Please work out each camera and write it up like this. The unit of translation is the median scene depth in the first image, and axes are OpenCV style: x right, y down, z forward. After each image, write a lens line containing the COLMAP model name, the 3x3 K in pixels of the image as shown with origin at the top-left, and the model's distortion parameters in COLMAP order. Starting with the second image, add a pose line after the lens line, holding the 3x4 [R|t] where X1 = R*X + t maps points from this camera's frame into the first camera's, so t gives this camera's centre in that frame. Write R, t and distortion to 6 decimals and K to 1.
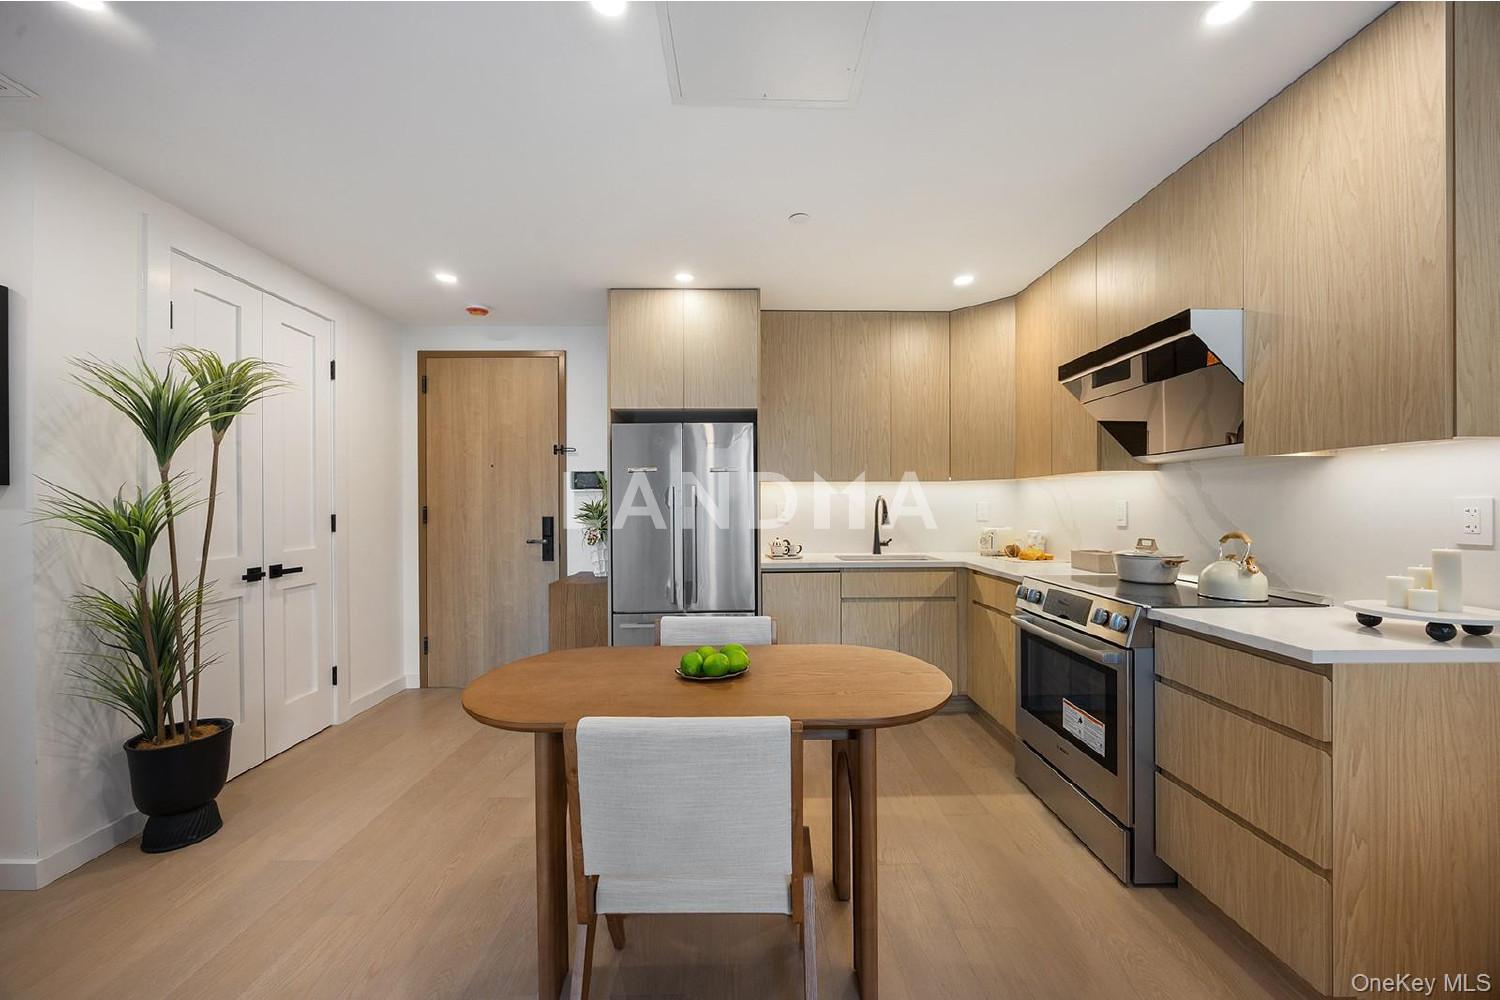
lens RADIAL K [[572.8, 0, 758.2], [0, 572.8, 504.0], [0, 0, 1]] dist [-0.001489, 0.000077]
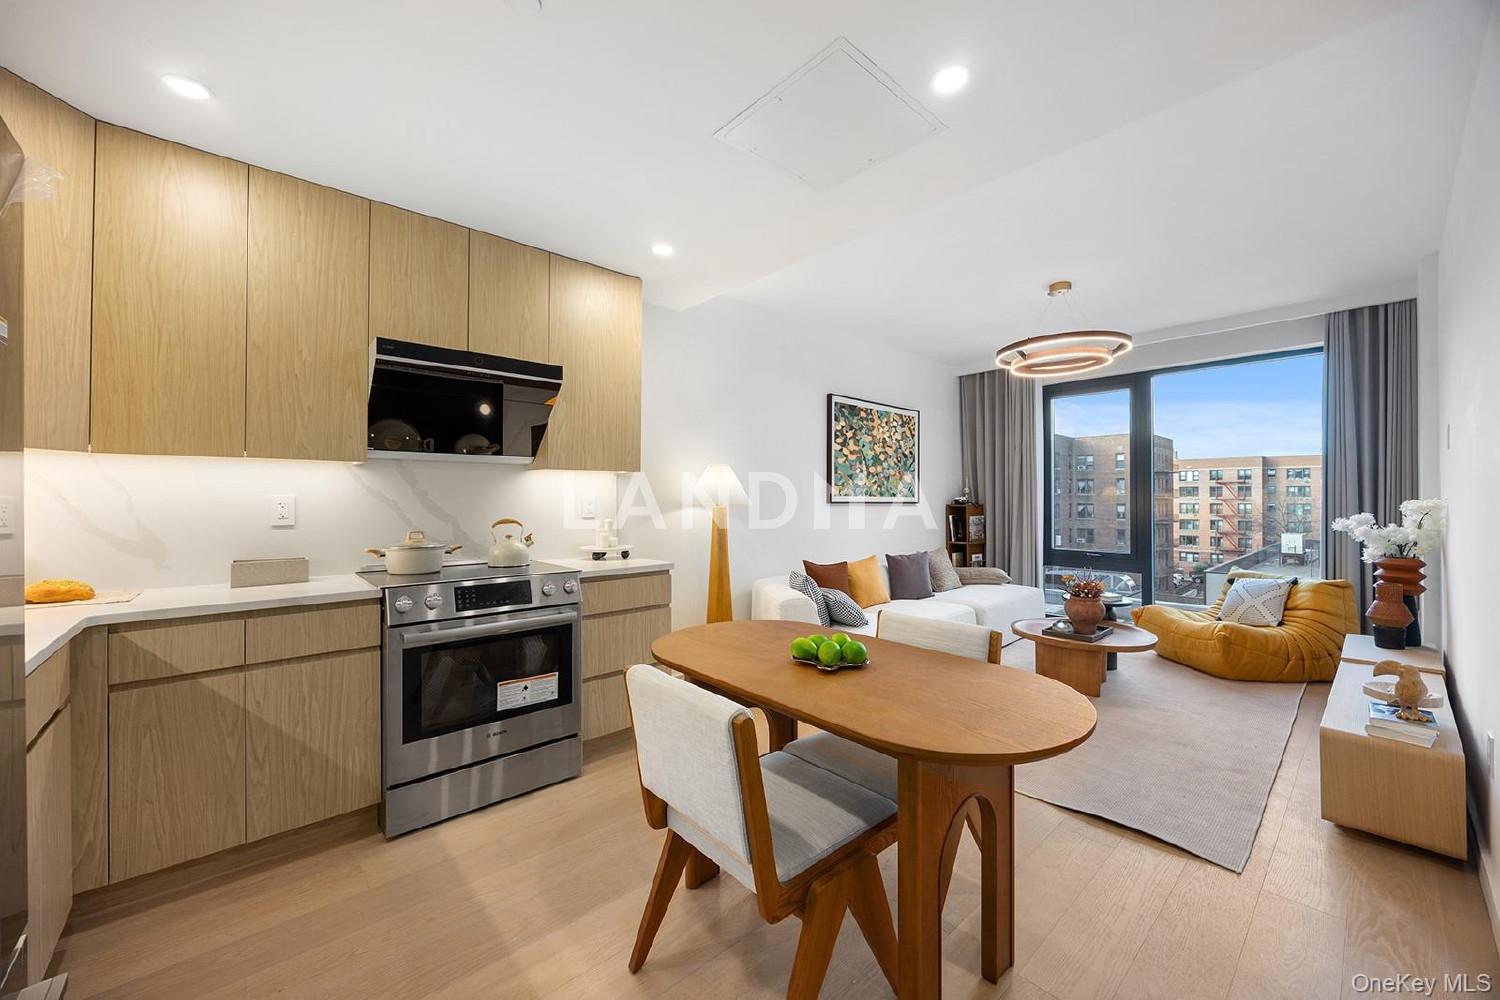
lens RADIAL K [[572.8, 0, 737.5], [0, 572.8, 495.5], [0, 0, 1]] dist [-0.001489, 0.000077]
pose [[-0.641504, 0.011431, 0.767034, -0.402552], [0.005093, 0.999930, -0.010641, 0.006744], [-0.767103, -0.002920, -0.641518, 0.975228]]
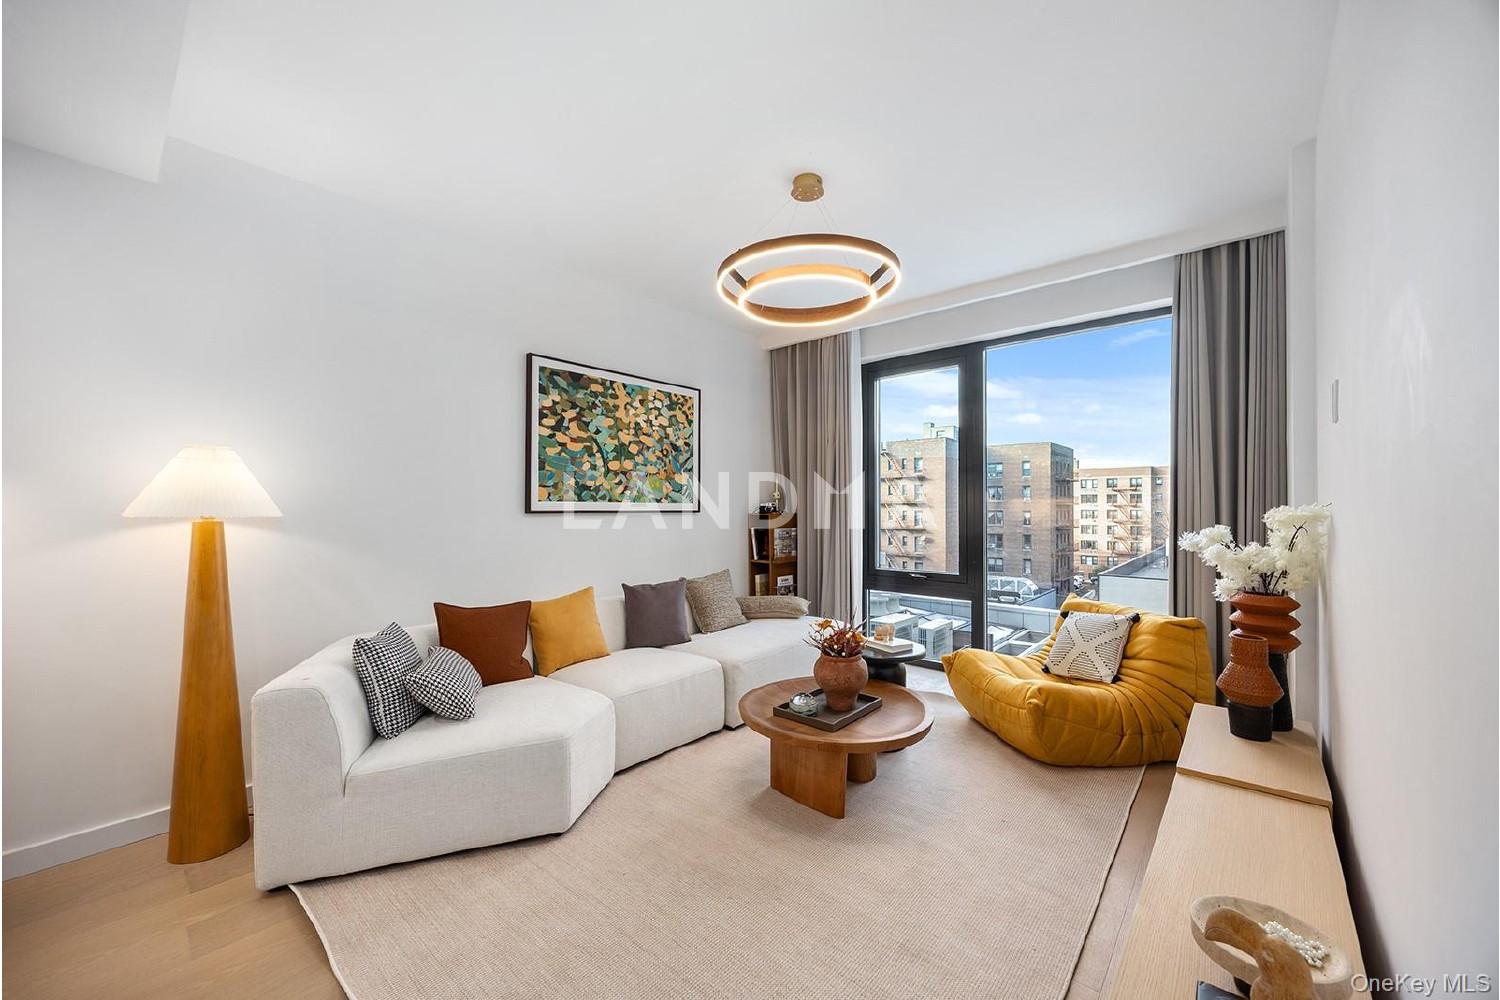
lens RADIAL K [[572.8, 0, 740.0], [0, 572.8, 504.8], [0, 0, 1]] dist [-0.001489, 0.000077]
pose [[-0.727015, 0.009913, 0.686550, -0.391576], [0.007450, 0.999951, -0.006549, 0.008056], [-0.686581, 0.000354, -0.727053, 0.301732]]
